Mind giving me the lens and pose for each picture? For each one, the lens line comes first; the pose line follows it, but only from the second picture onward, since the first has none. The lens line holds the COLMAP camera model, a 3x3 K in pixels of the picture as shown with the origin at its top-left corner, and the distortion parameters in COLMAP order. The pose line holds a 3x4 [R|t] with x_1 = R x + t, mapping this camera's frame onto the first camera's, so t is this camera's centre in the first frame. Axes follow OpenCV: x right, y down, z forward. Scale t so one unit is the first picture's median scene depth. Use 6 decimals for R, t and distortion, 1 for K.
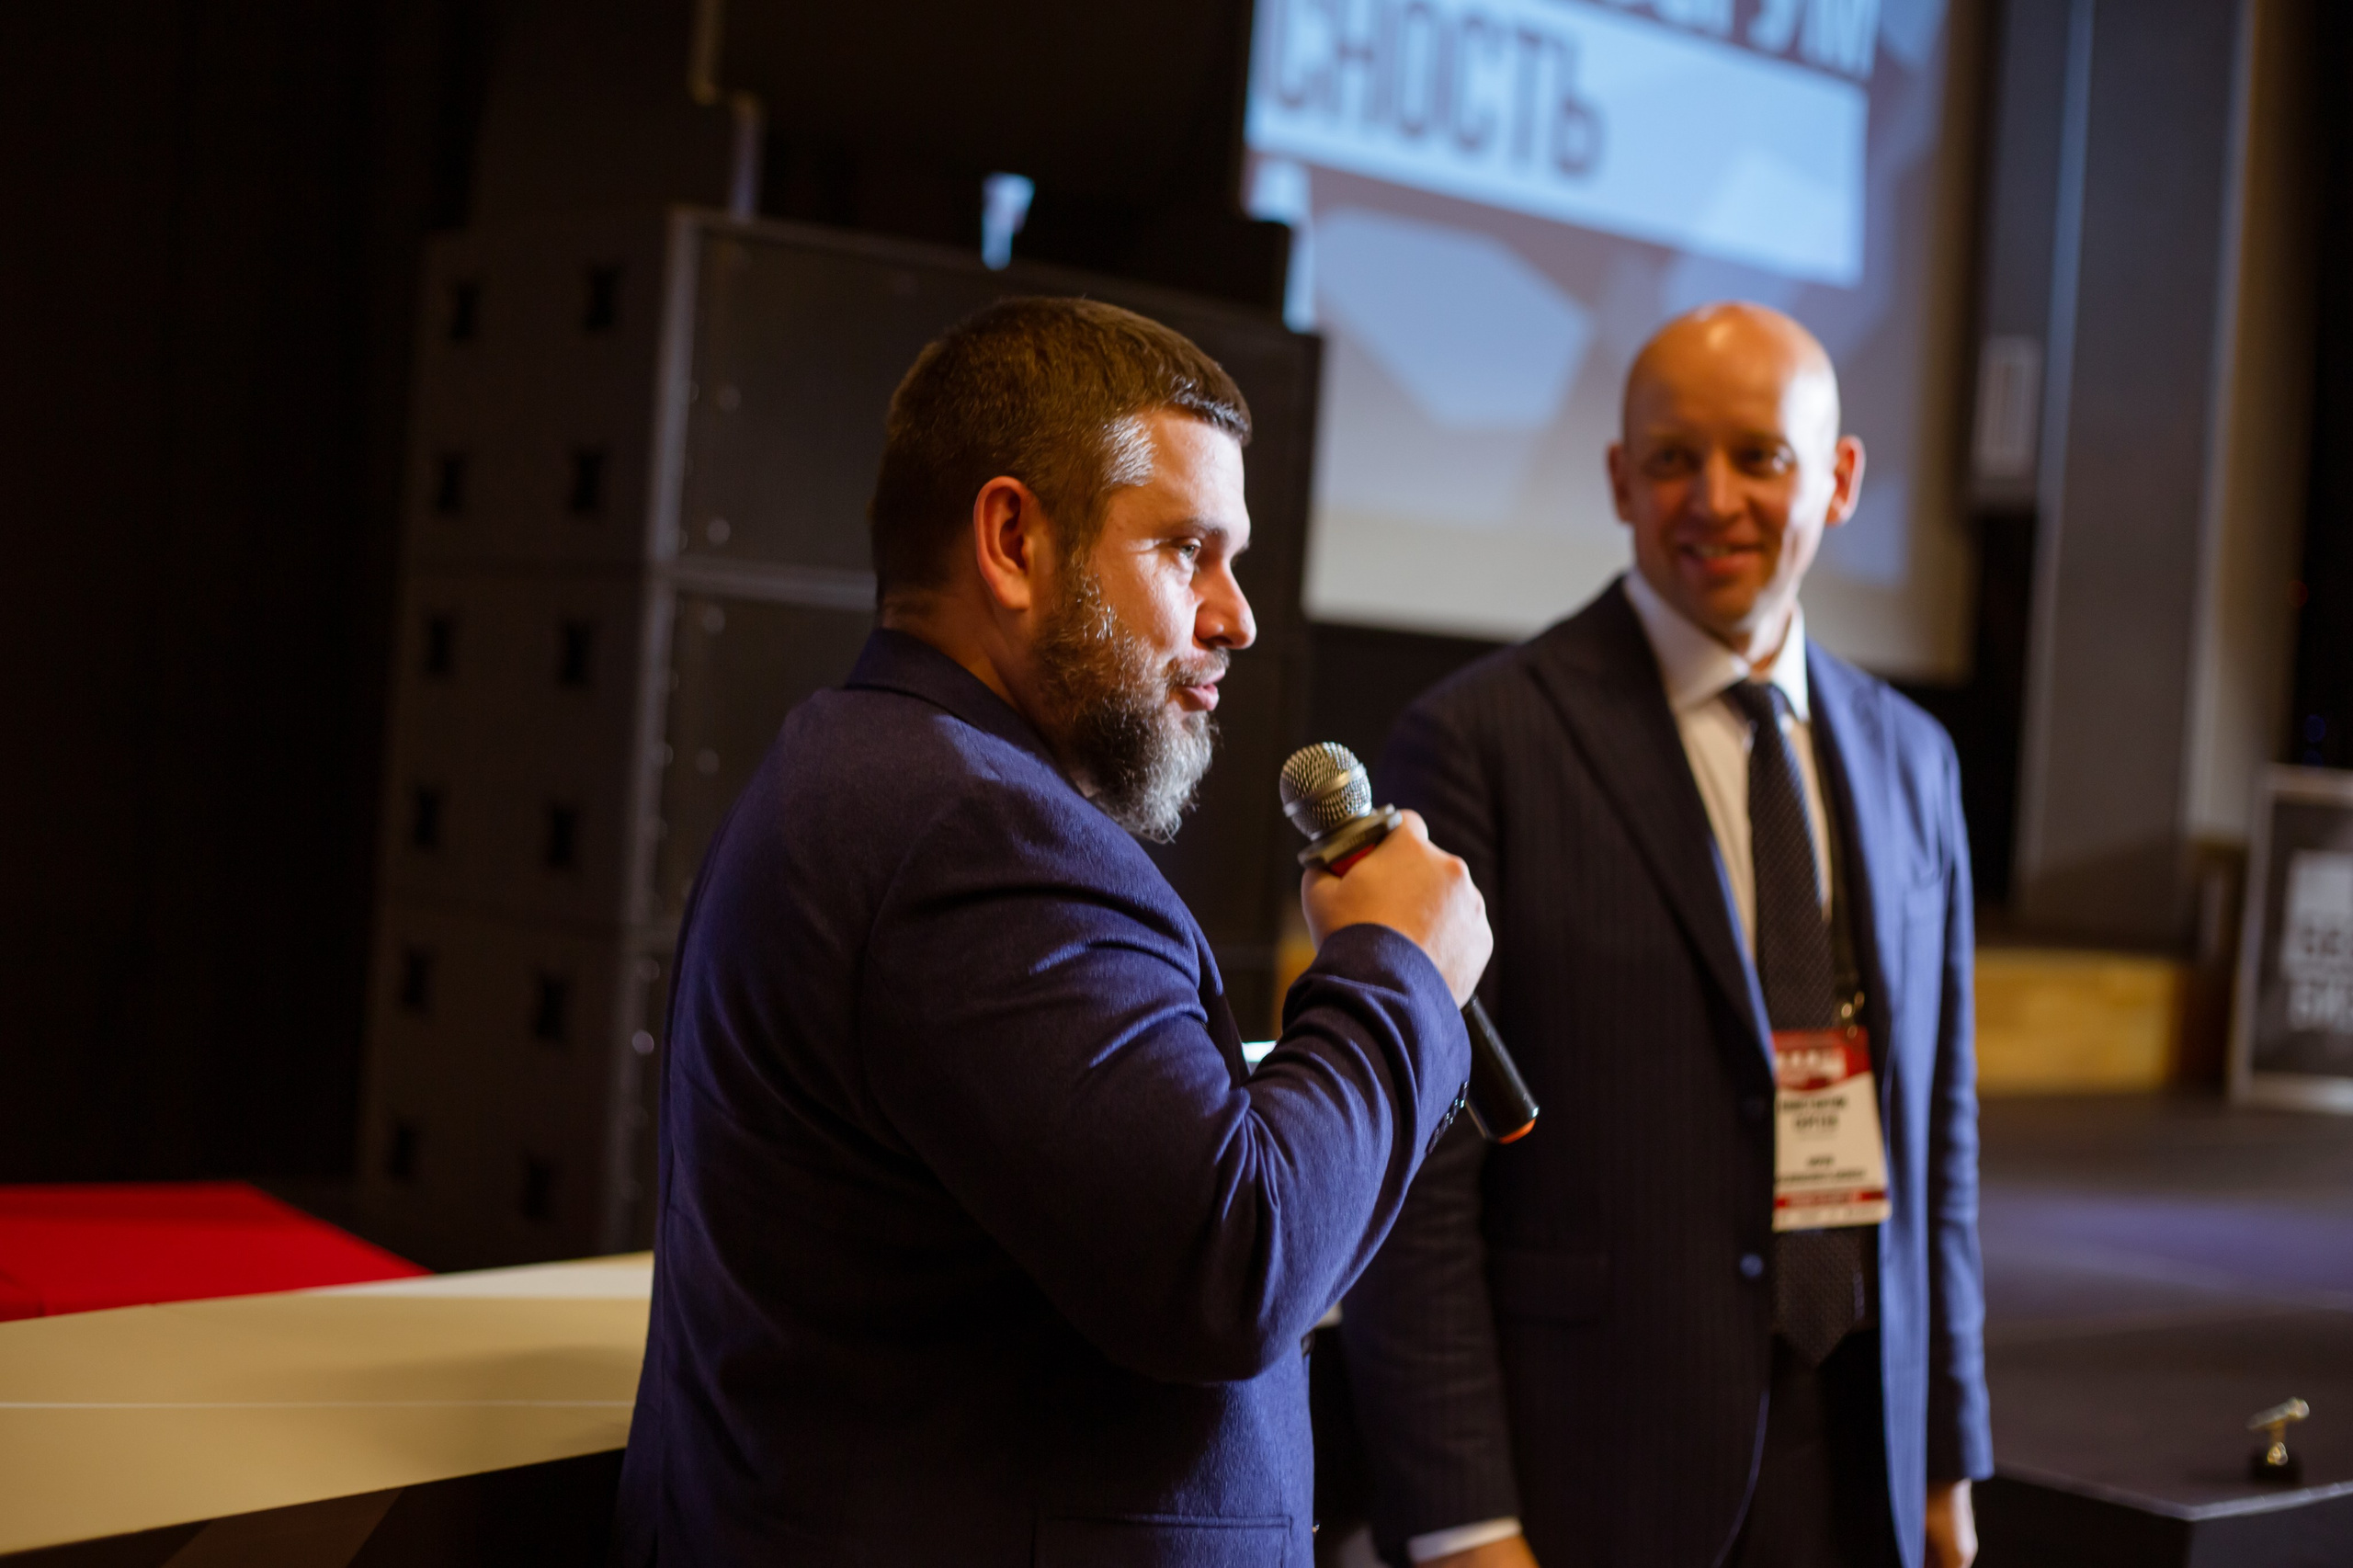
lens RADIAL K [[3371.0, 0, 1184.1], [0, 3371.0, 793.1], [0, 0, 1]] dist [-0.112946, 0.000000]
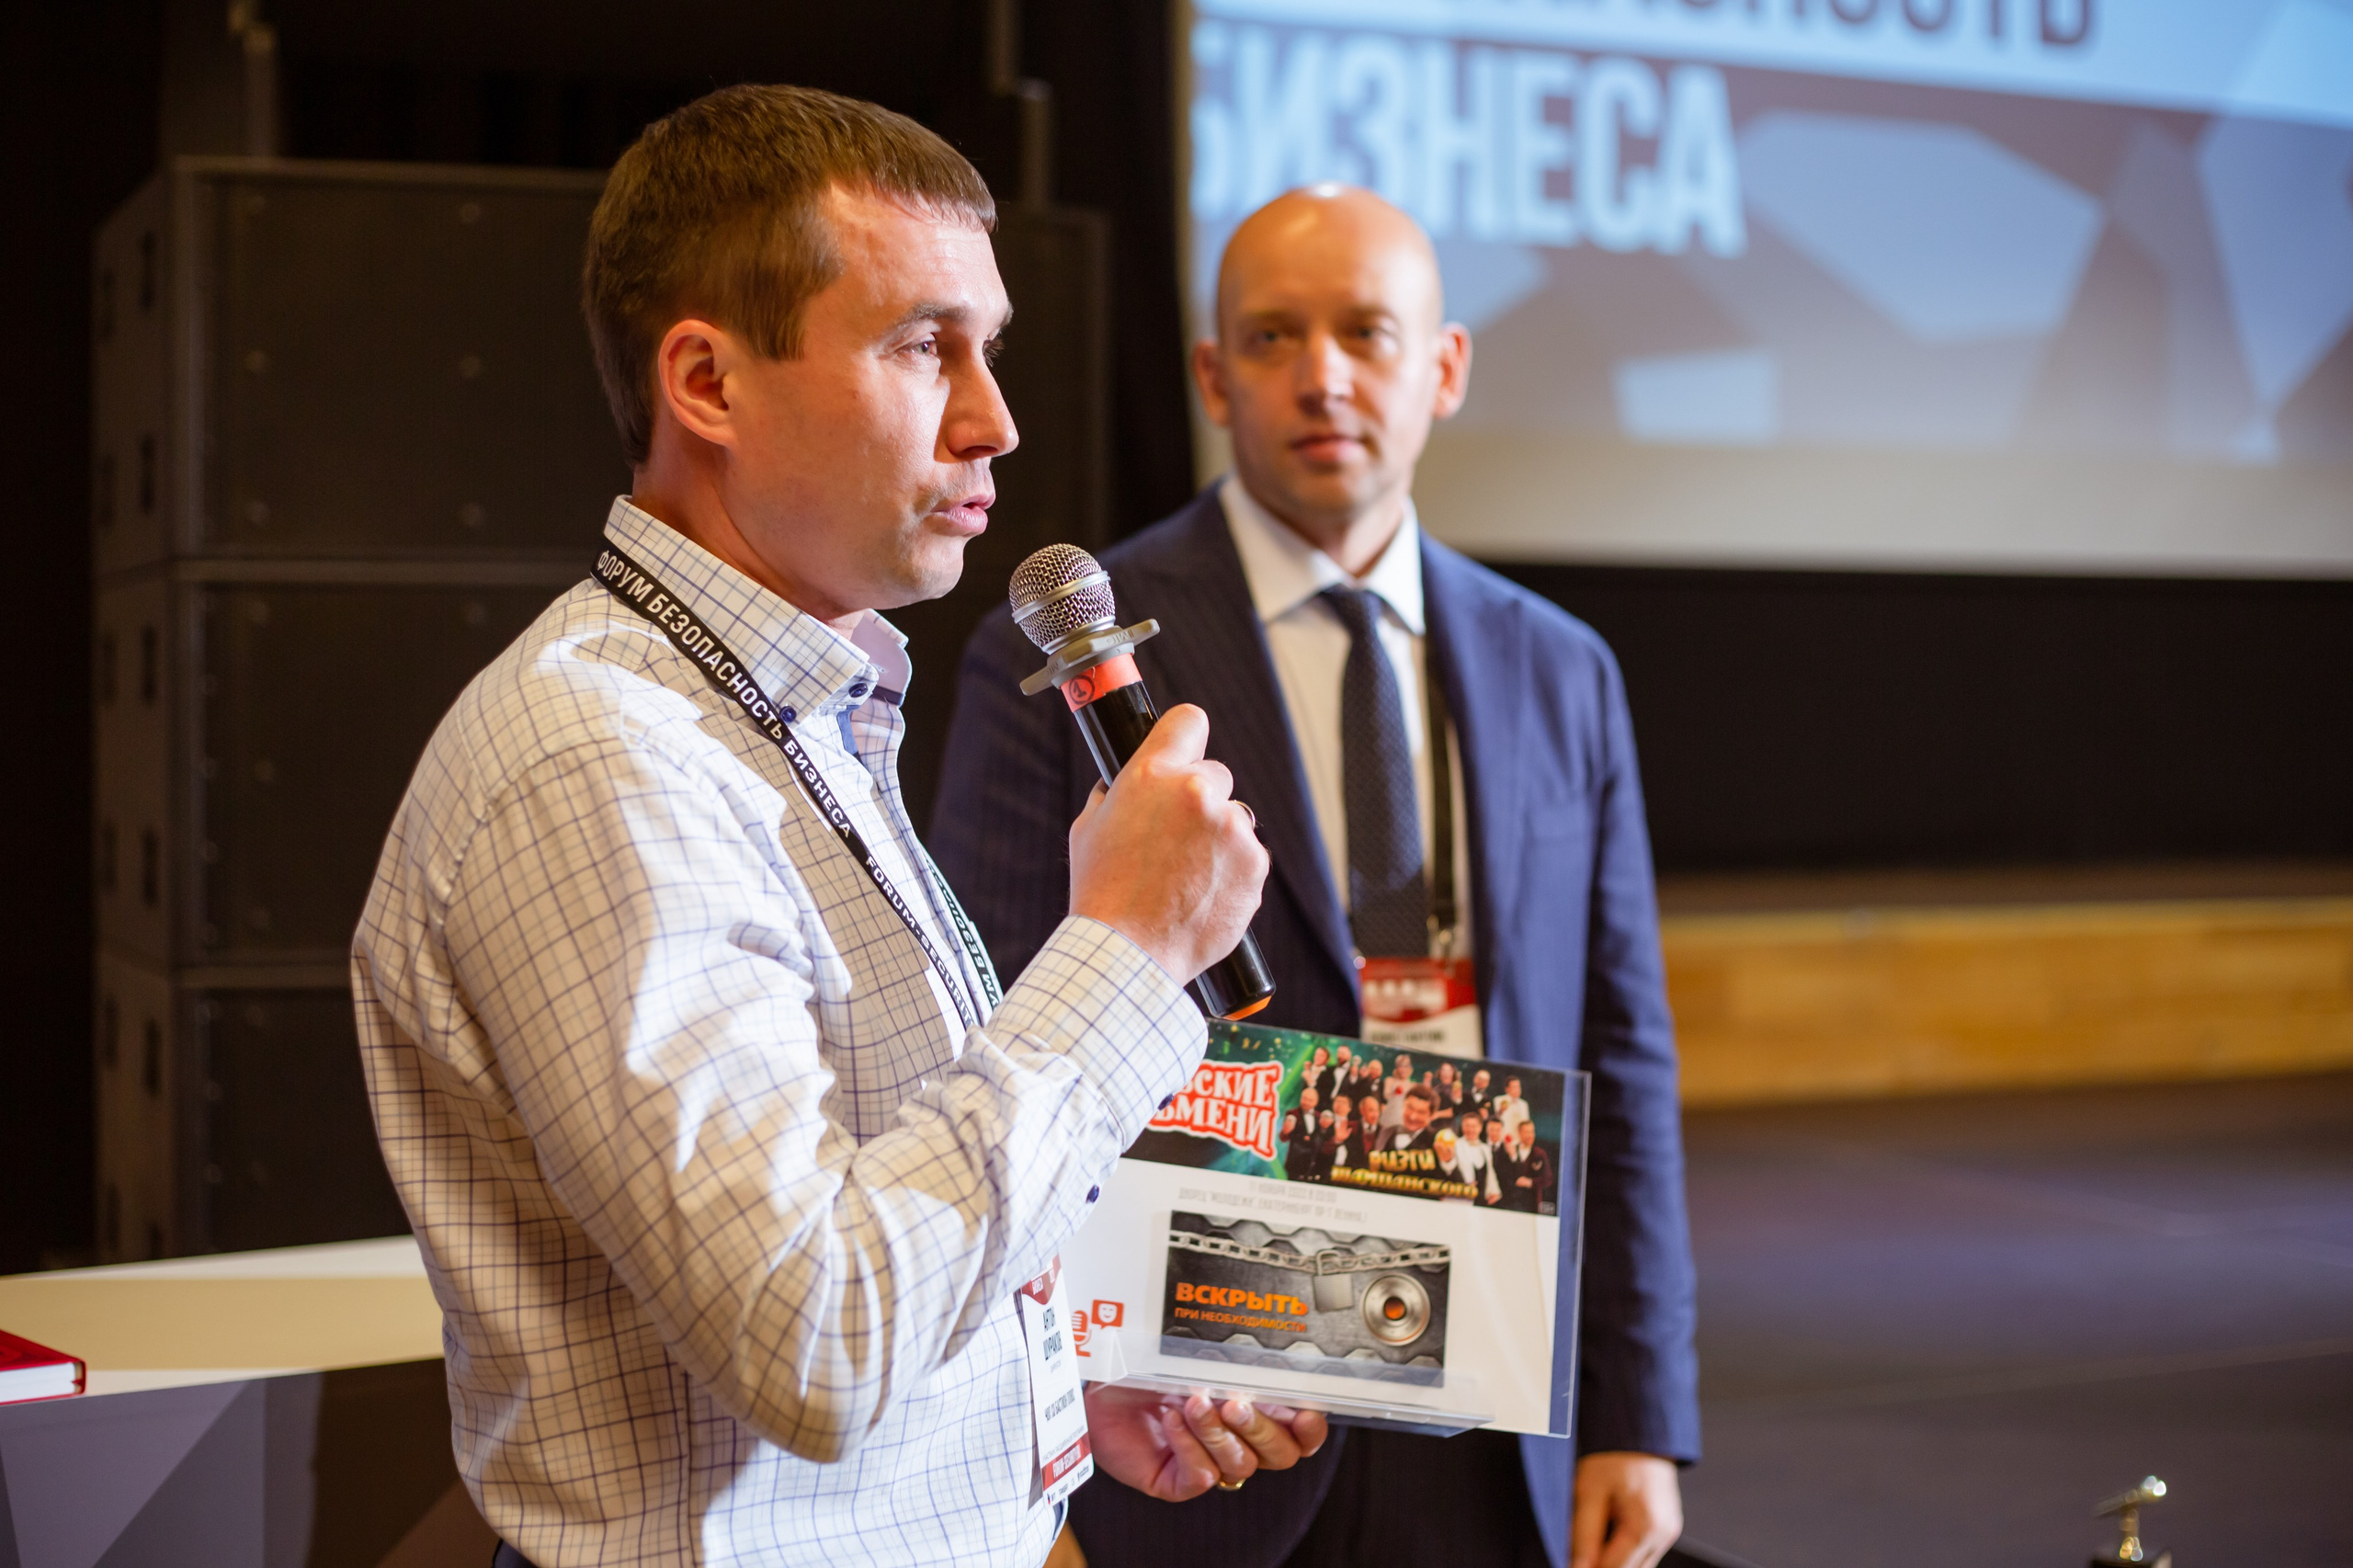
lens RADIAL K [[3371.0, 0, 1190.8], [0, 3371.0, 843.0], [0, 0, 1]] dist [-0.112946, 0.000000]
pose [[0.955749, -0.065371, -0.286829, 0.137496], [0.068343, 0.997662, 0.000352, 0.010335], [0.286135, -0.019939, 0.957982, 0.088741]]
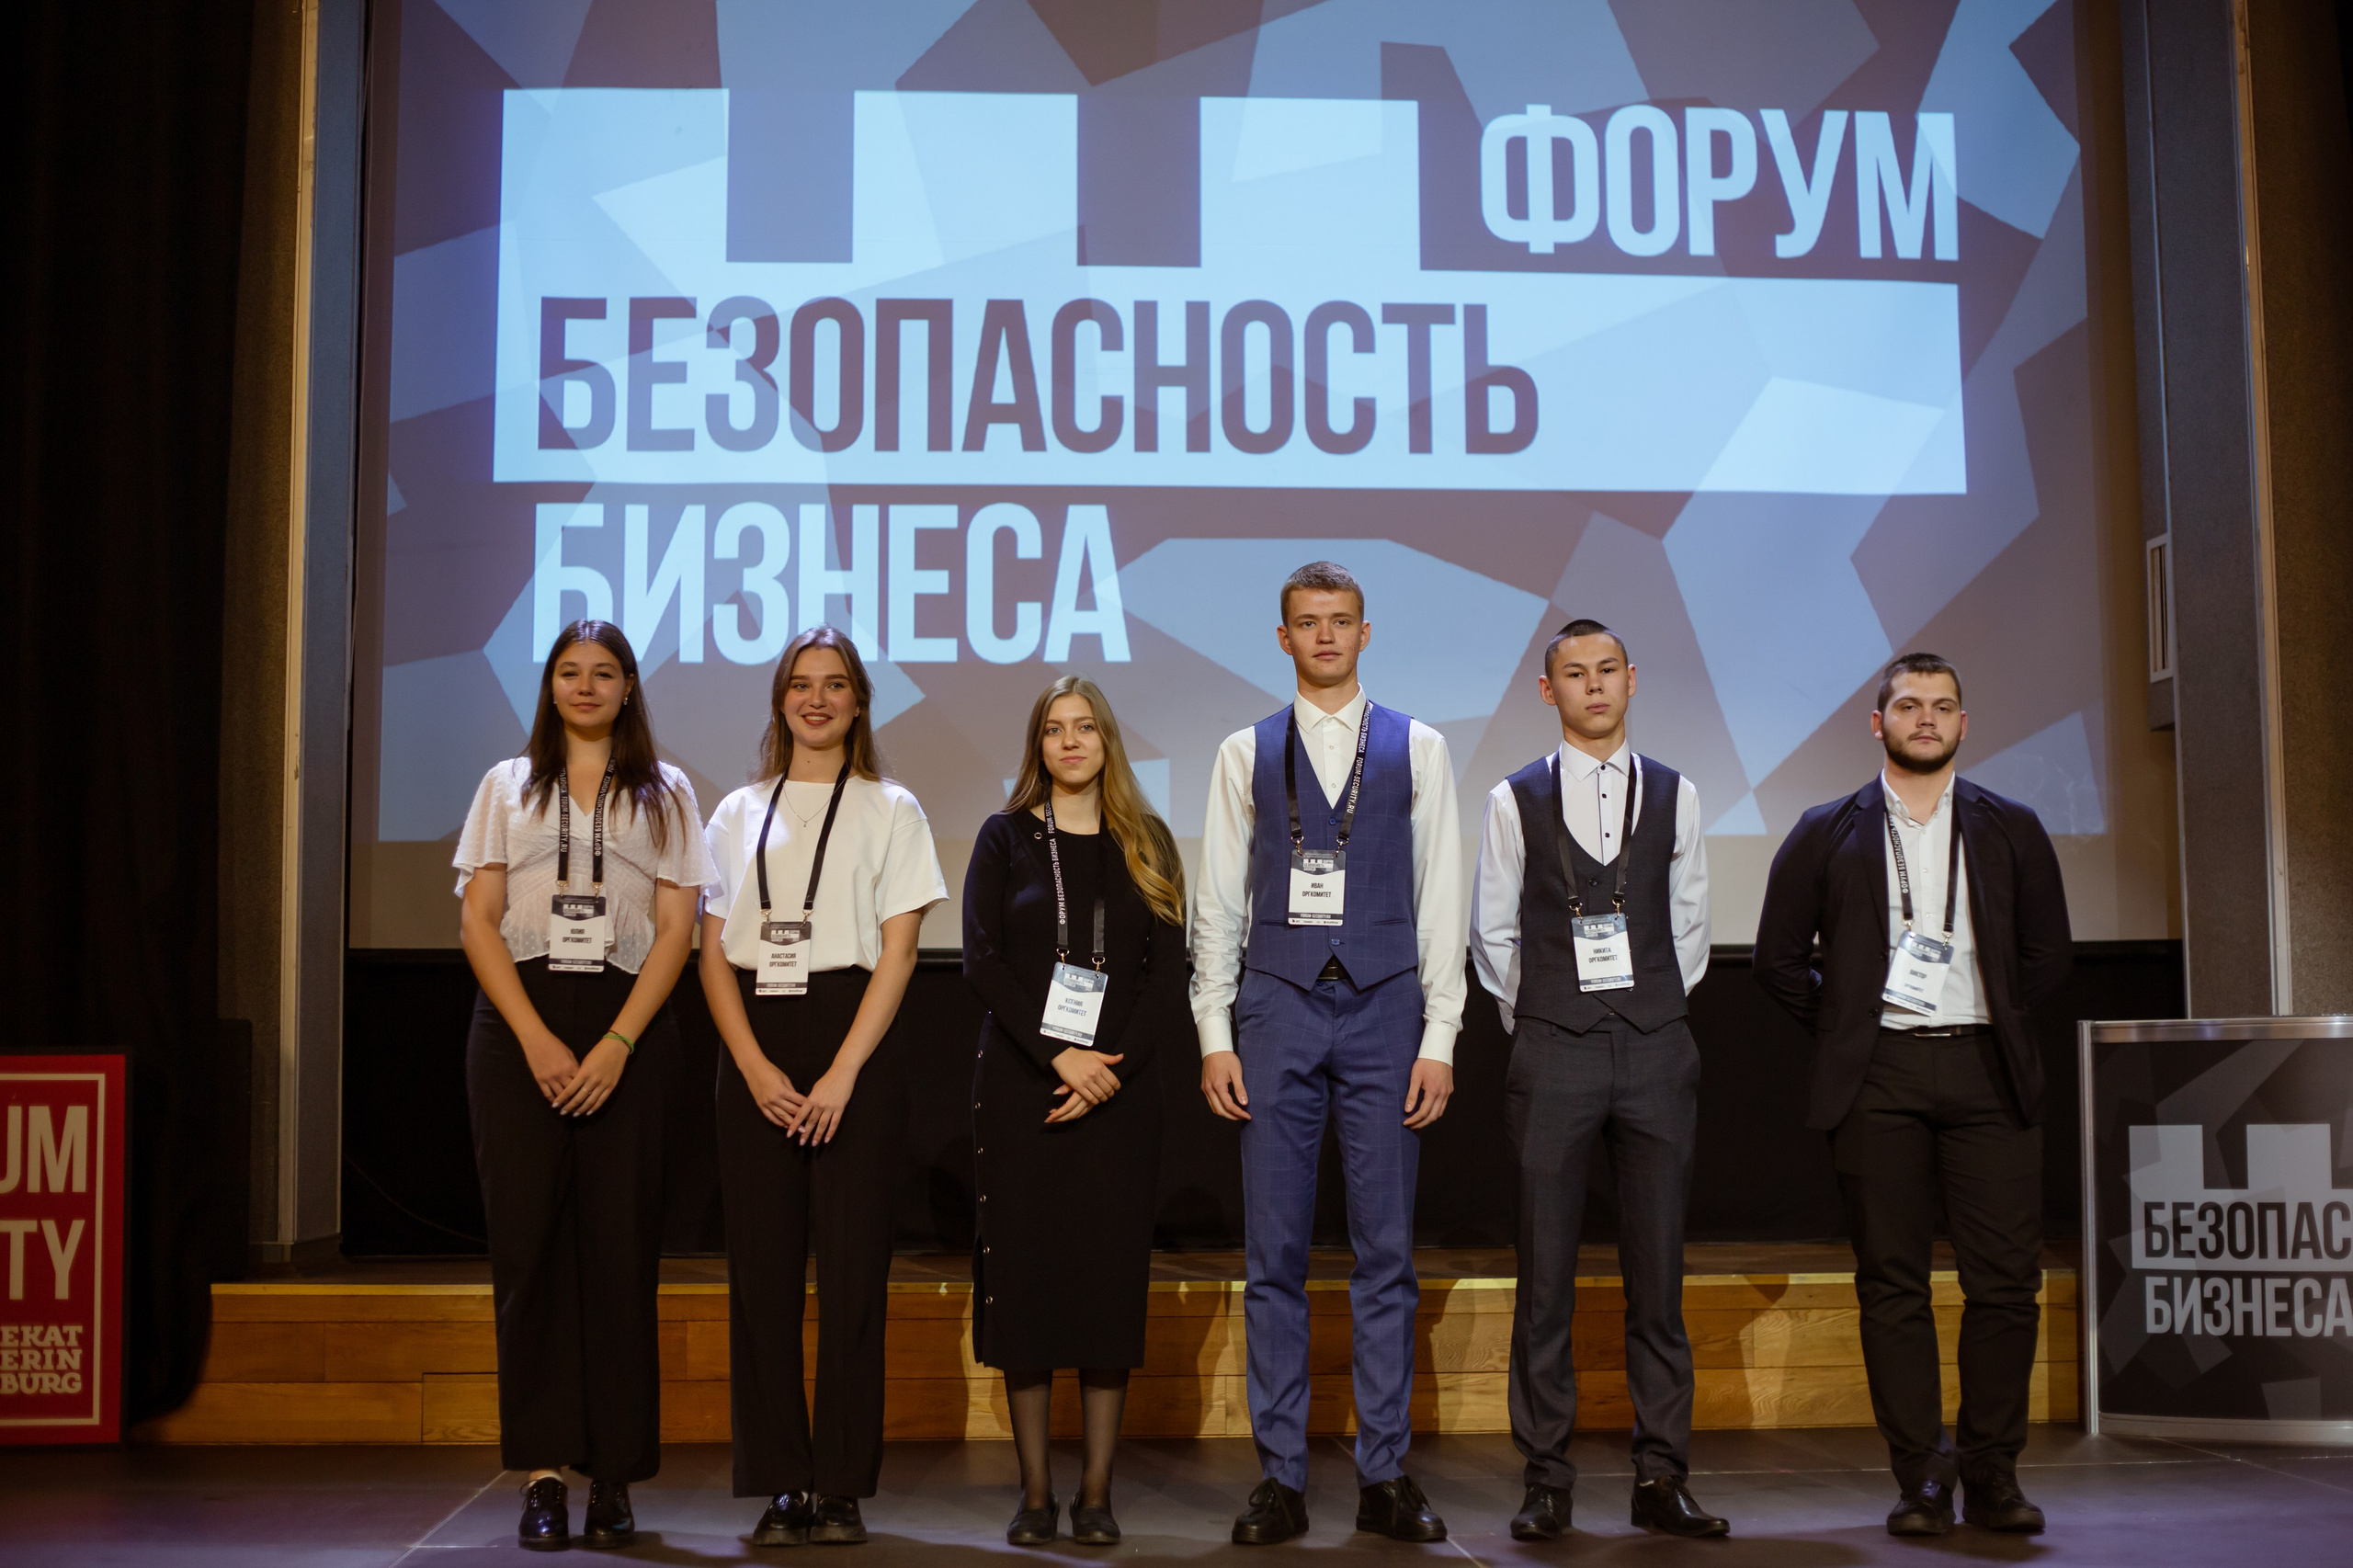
lens RADIAL K [[3371.0, 0, 1221.5], [0, 3371.0, 746.6], [0, 0, 1]] dist [-0.112946, 0.000000]
pose [[0.811035, -0.143349, -0.567163, 0.583728], [0.058267, 0.984486, -0.165506, 0.046729], [0.582089, 0.101184, 0.806805, 0.221649]]
